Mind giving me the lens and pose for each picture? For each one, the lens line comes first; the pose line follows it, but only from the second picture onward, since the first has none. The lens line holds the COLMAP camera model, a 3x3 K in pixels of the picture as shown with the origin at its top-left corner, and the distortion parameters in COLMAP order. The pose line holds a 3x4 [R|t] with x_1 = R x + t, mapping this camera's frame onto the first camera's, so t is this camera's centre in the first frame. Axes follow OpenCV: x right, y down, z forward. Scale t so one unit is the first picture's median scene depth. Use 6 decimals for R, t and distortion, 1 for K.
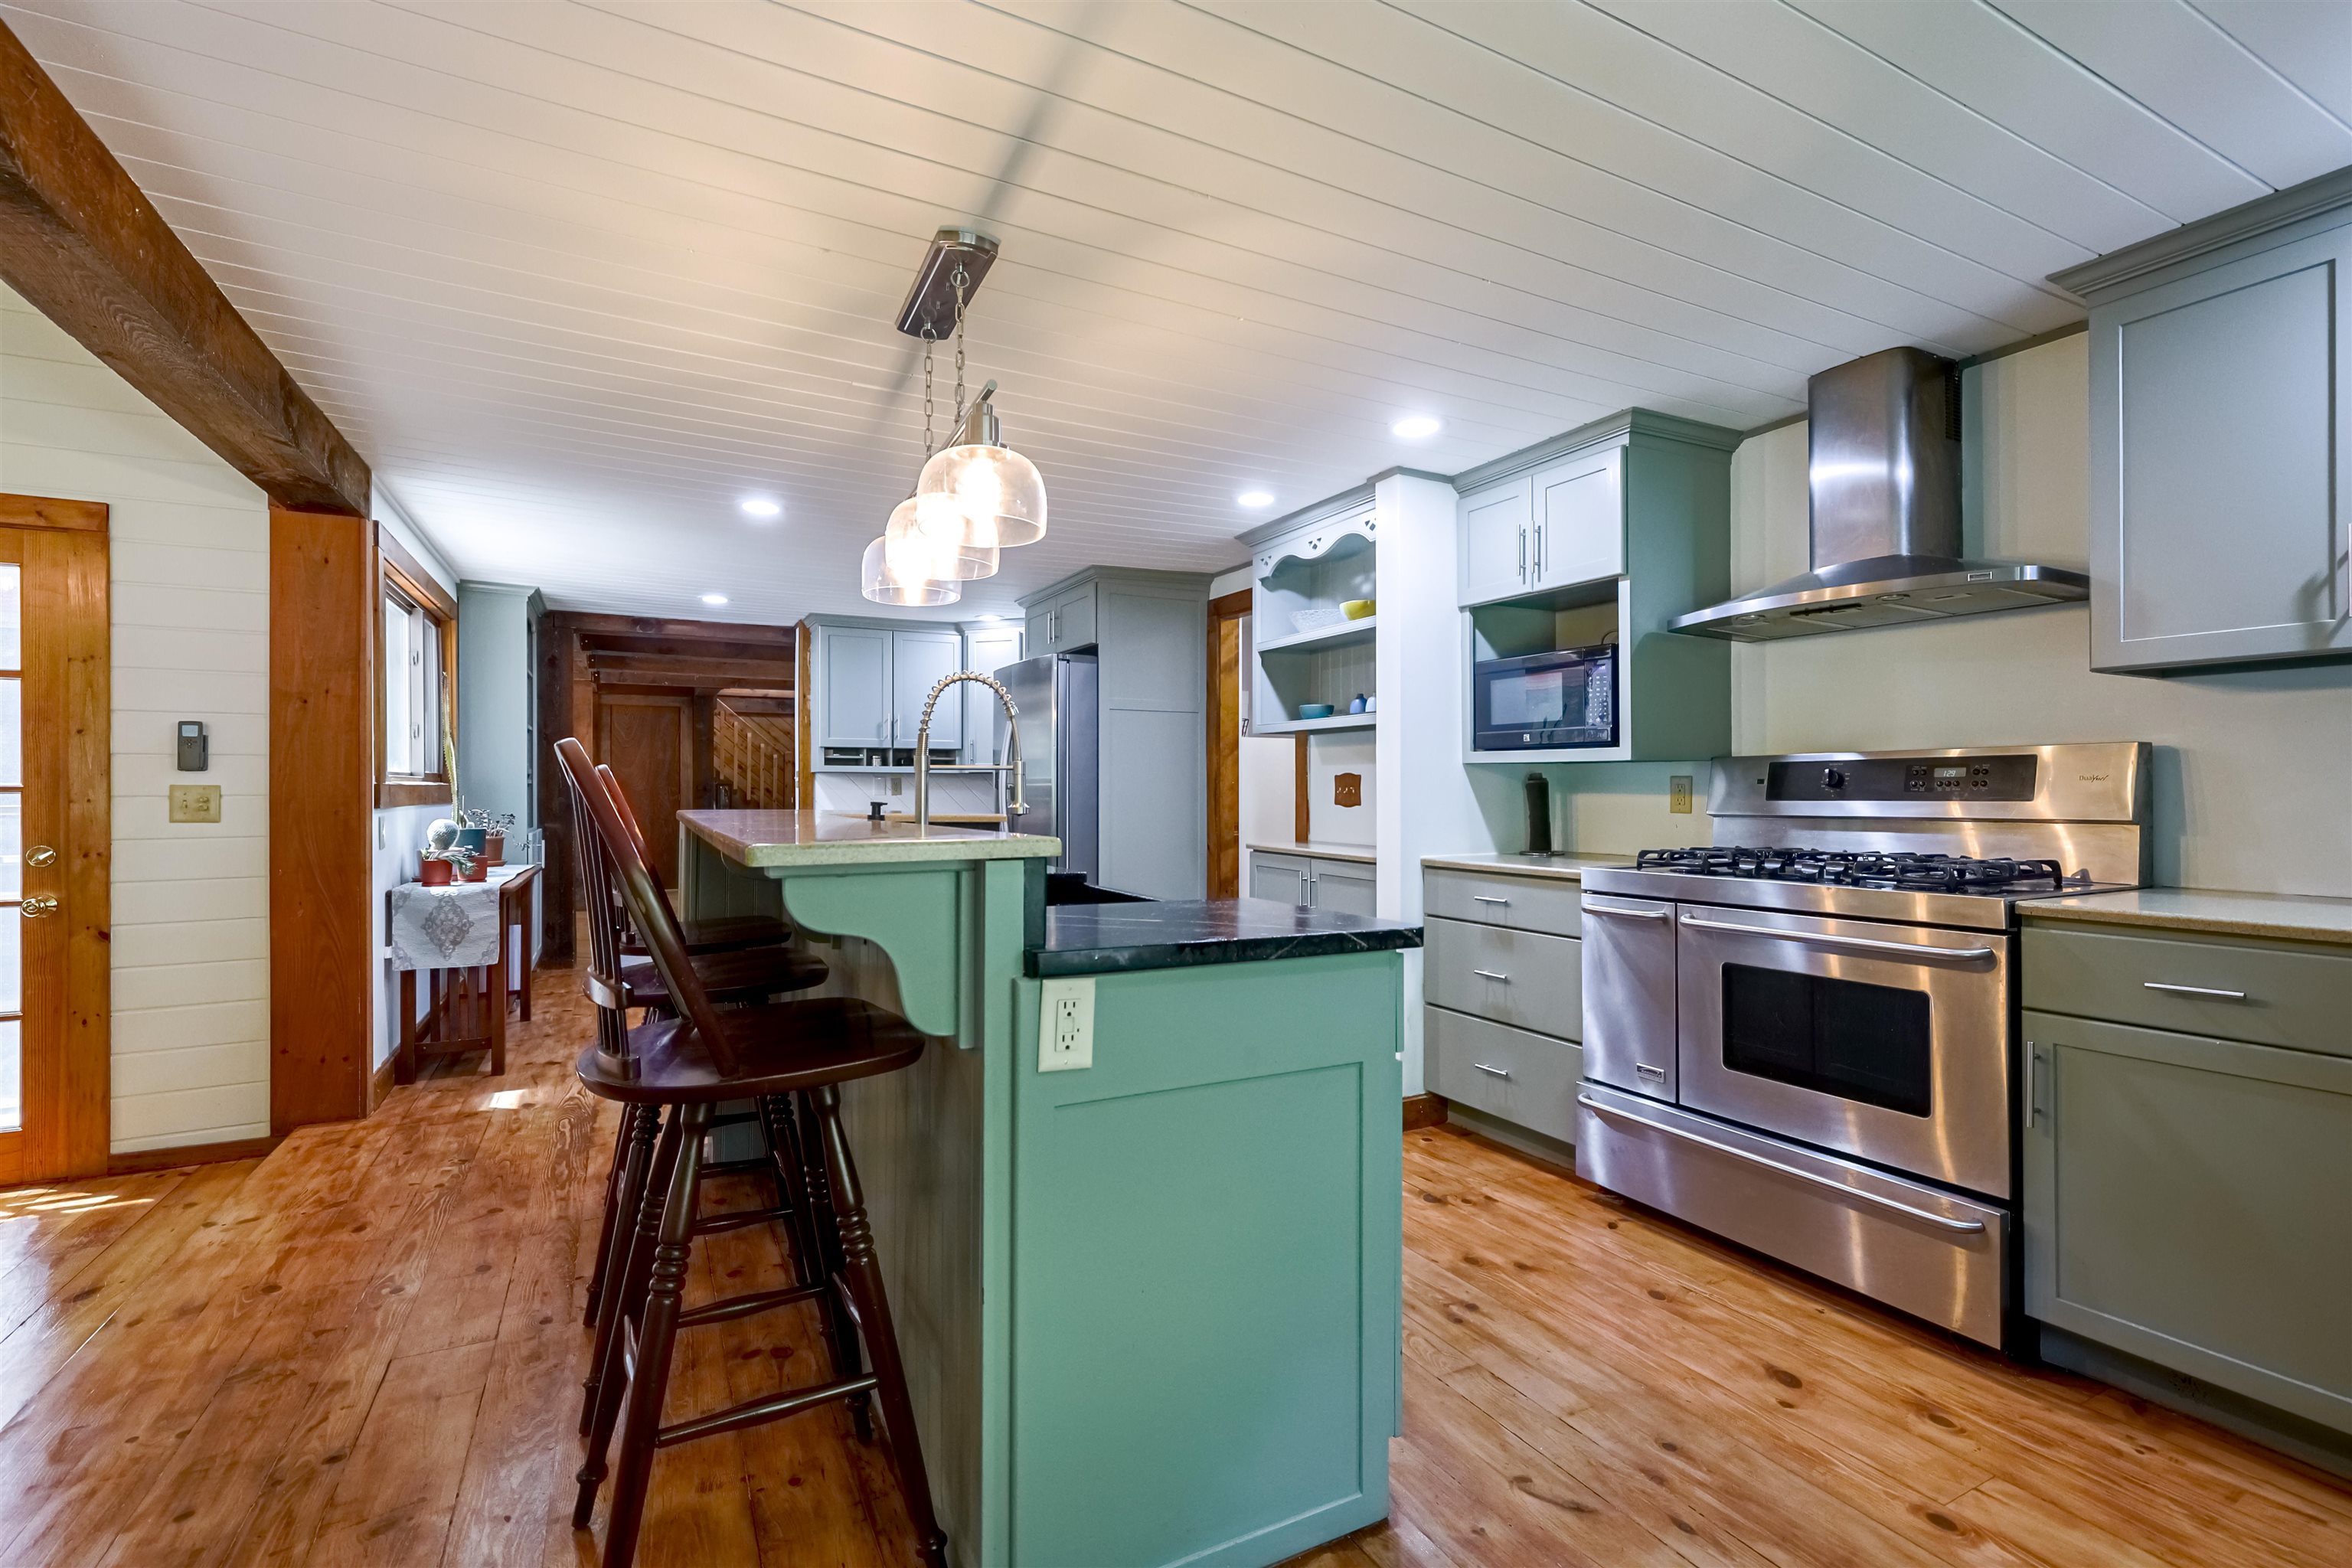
lens RADIAL K [[1049.5, 0, 1183.1], [0, 1049.5, 817.7], [0, 0, 1]] dist [0.008991, -0.002593]
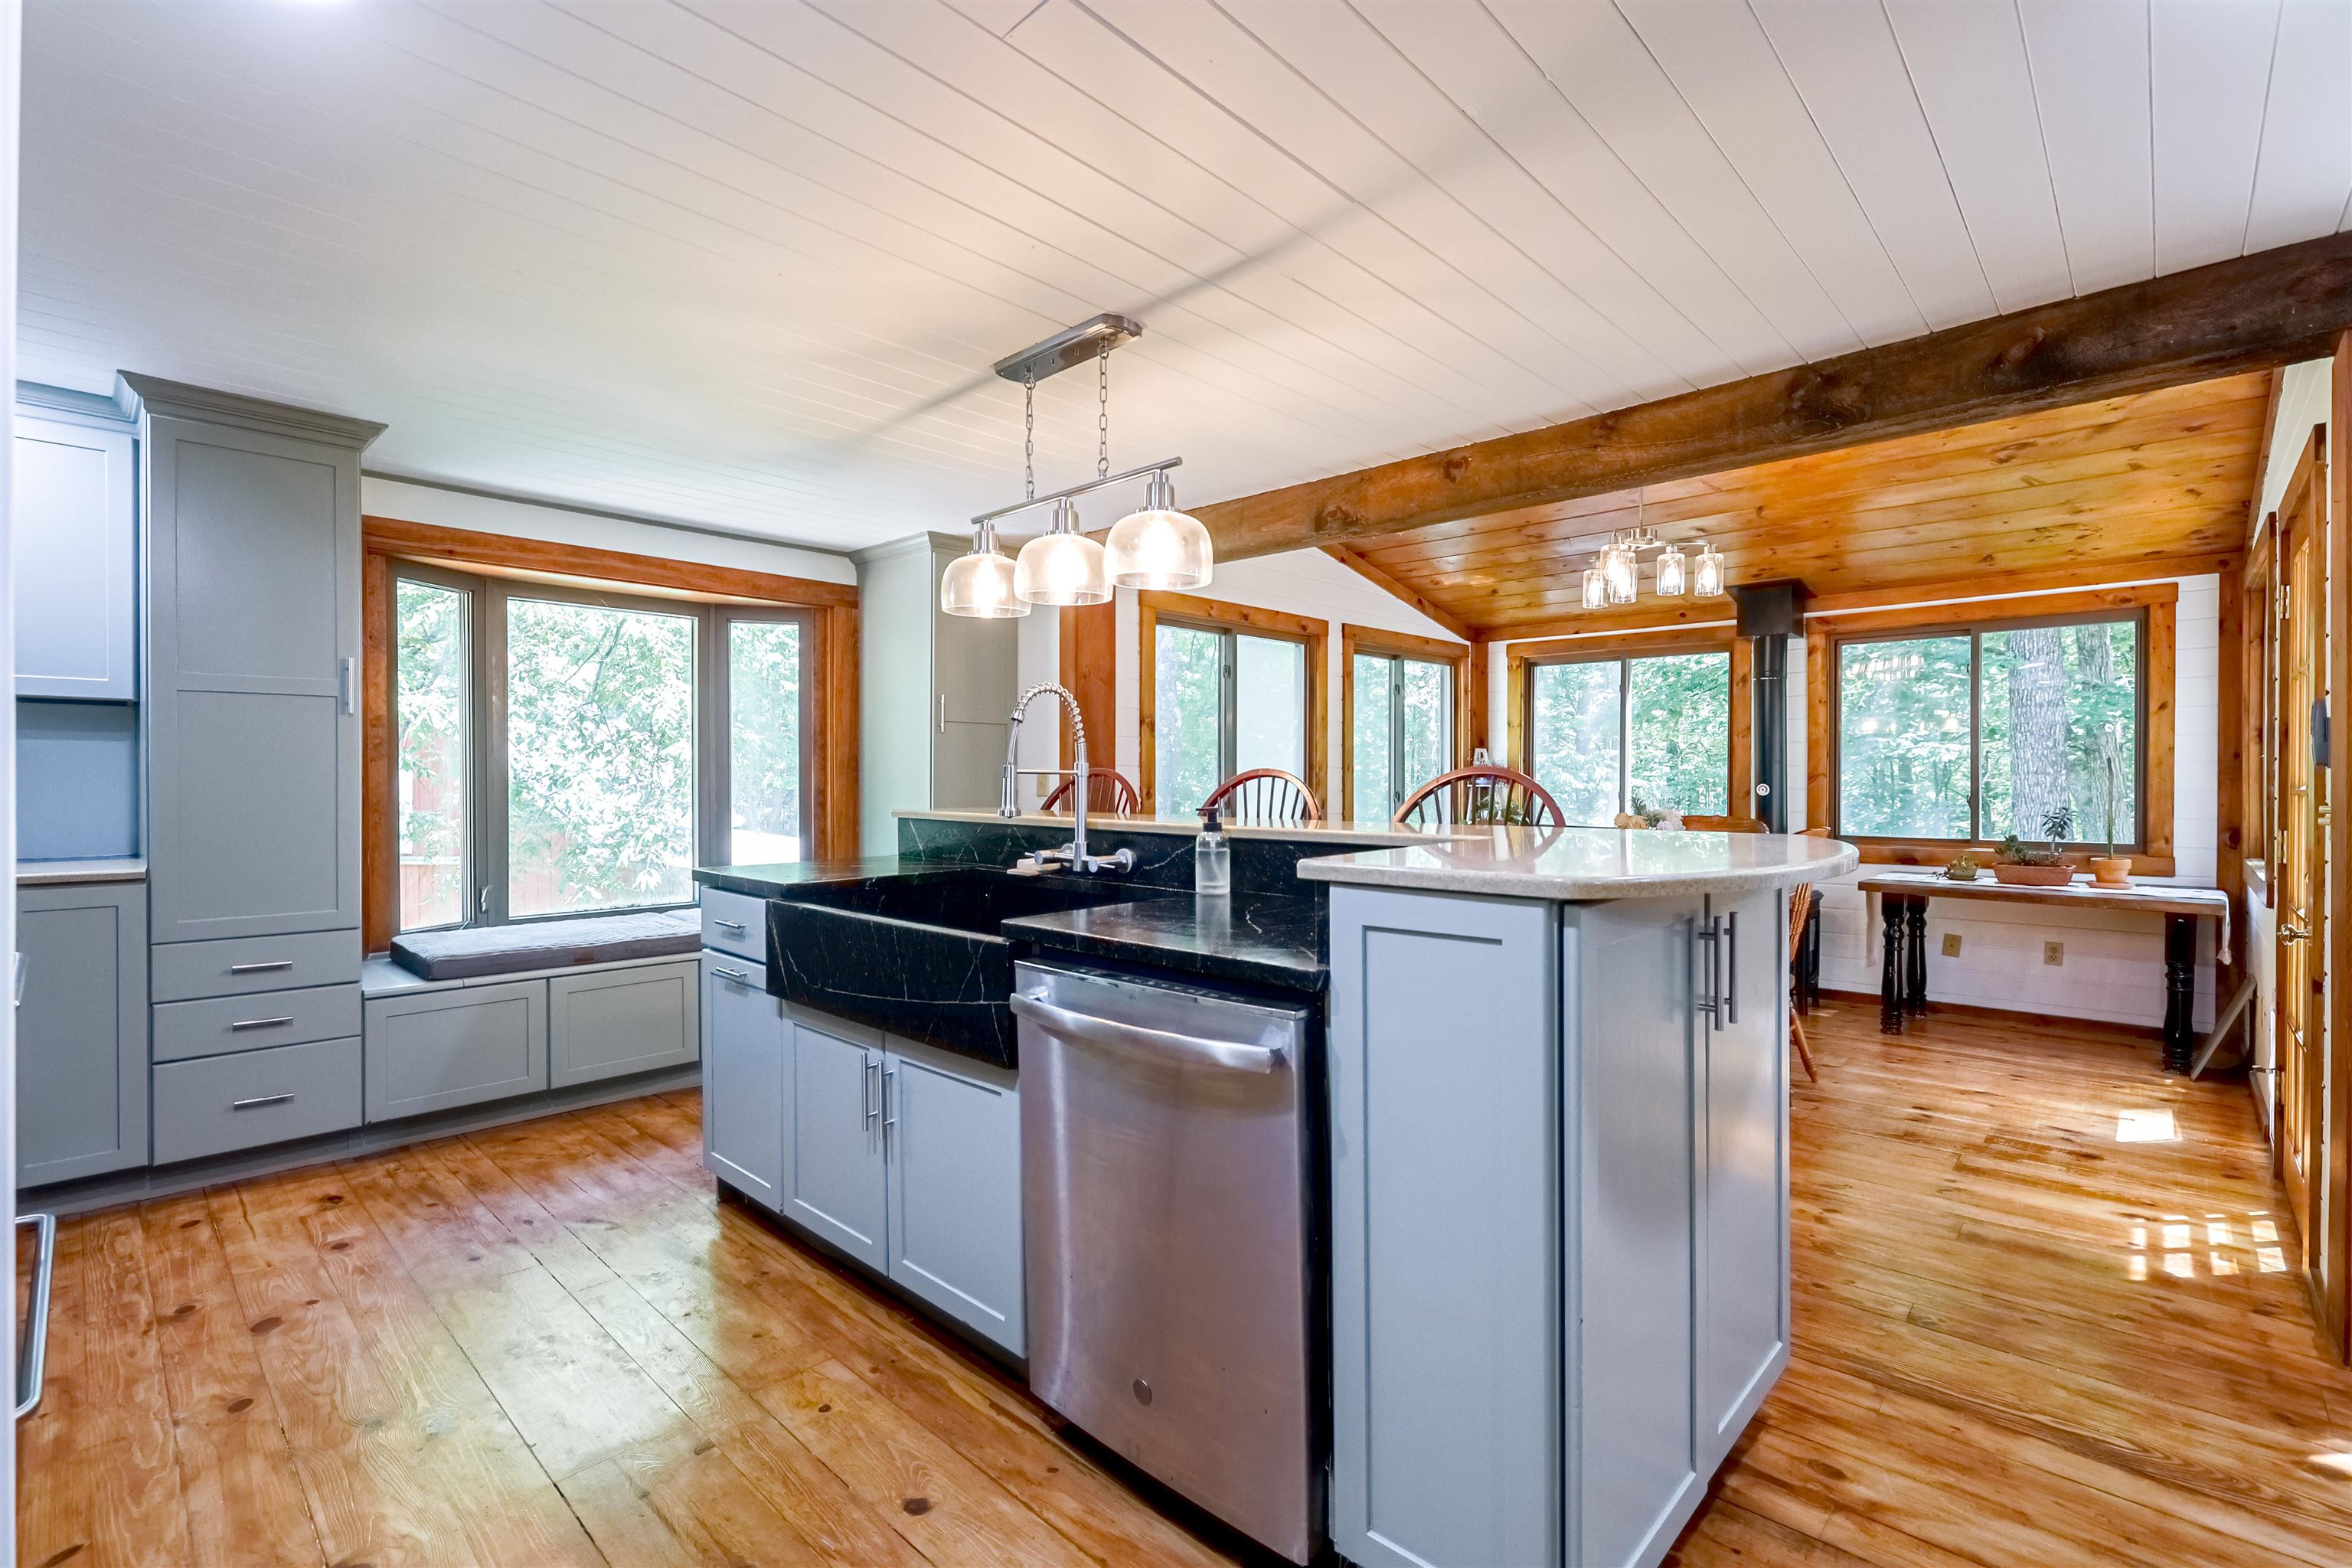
lens RADIAL K [[1049.5, 0, 1155.9], [0, 1049.5, 788.4], [0, 0, 1]] dist [0.008991, -0.002593]
pose [[-0.953767, 0.003774, -0.300523, 0.011633], [-0.008704, 0.999155, 0.040170, -0.055320], [0.300420, 0.040929, -0.952928, 1.622711]]
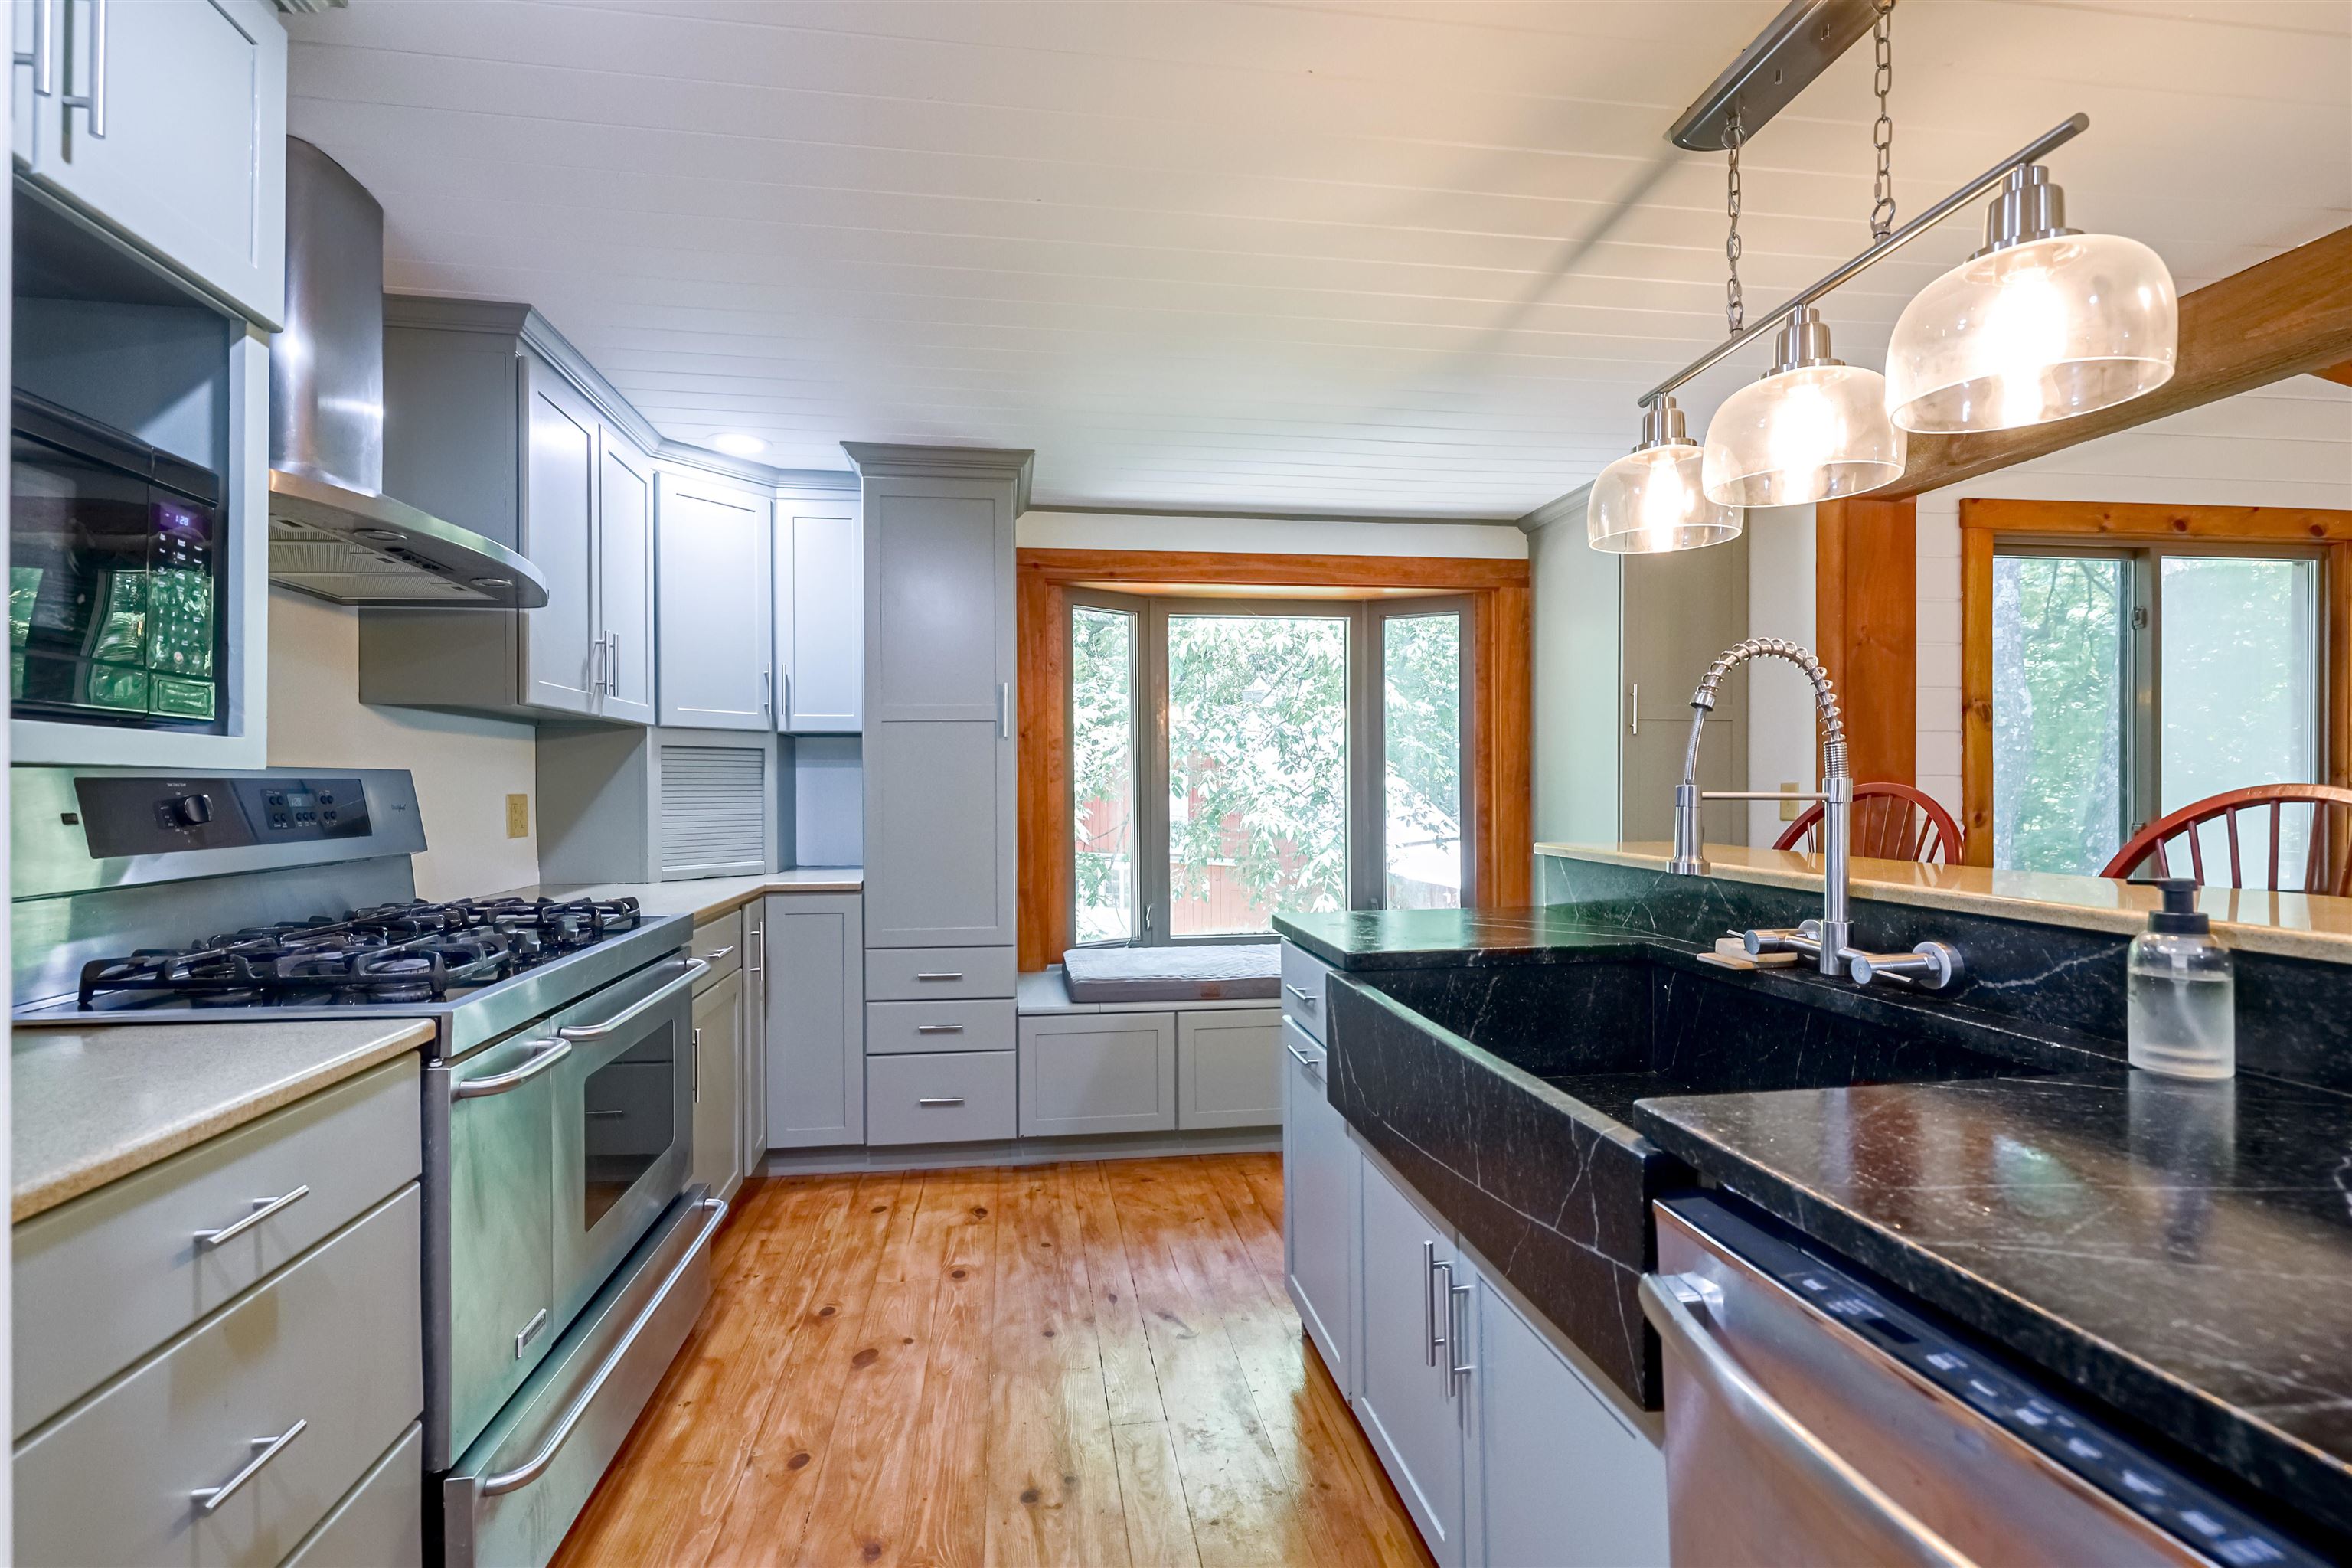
lens RADIAL K [[1049.5, 0, 1169.6], [0, 1049.5, 792.5], [0, 0, 1]] dist [0.008991, -0.002593]
pose [[-0.939105, 0.005889, 0.343579, -0.069919], [0.018435, 0.999277, 0.033261, -0.056825], [-0.343135, 0.037569, -0.938535, 1.331005]]
